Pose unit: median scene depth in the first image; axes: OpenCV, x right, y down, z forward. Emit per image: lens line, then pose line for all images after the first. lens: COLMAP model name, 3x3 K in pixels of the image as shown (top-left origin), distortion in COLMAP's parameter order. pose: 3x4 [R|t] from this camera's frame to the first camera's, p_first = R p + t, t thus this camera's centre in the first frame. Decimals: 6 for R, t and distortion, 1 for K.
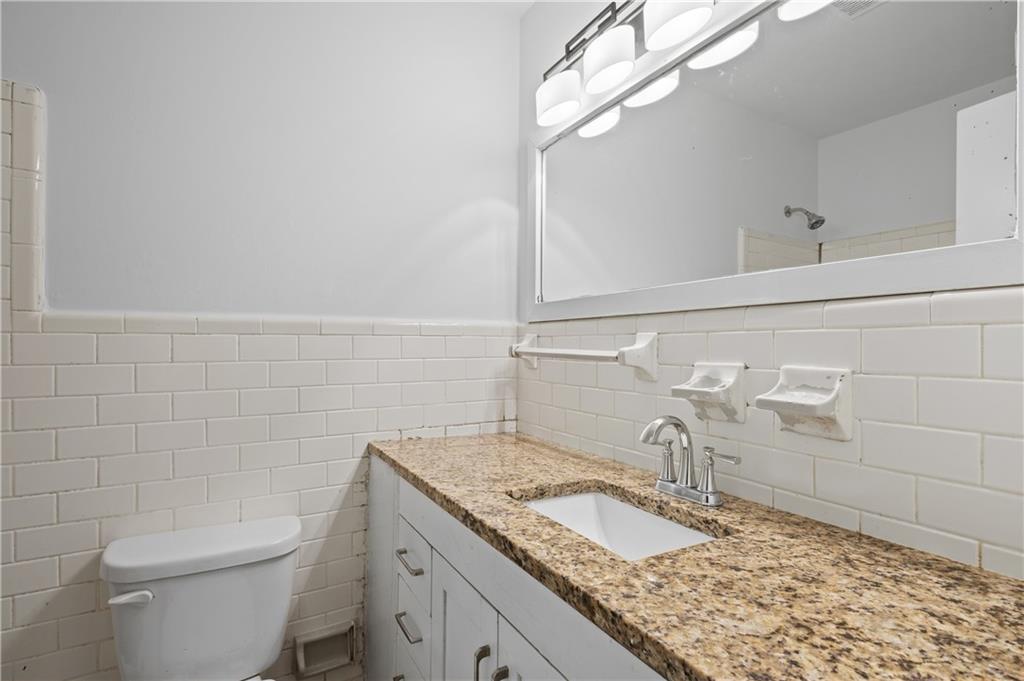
lens RADIAL K [[498.6, 0, 512.5], [0, 498.6, 342.4], [0, 0, 1]] dist [-0.000704, -0.000058]
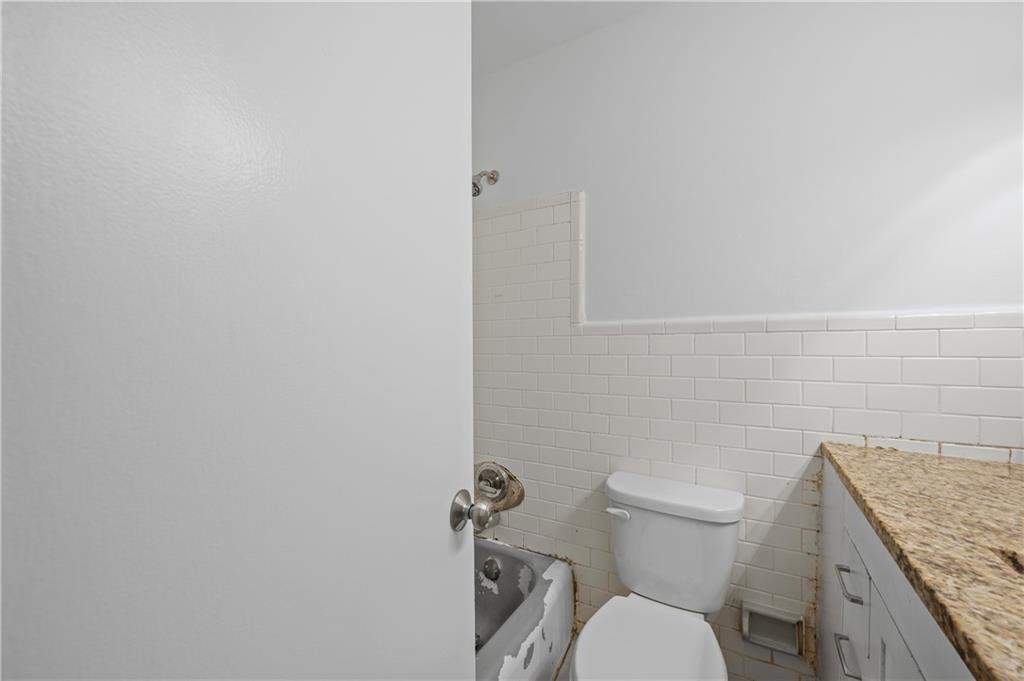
lens RADIAL K [[404.2, 0, 511.9], [0, 404.2, 345.8], [0, 0, 1]] dist [-0.000681, 0.000274]
pose [[0.501984, -0.000791, -0.864877, 0.103228], [0.009988, 0.999938, 0.004883, 0.004938], [0.864819, -0.011090, 0.501960, 0.106248]]
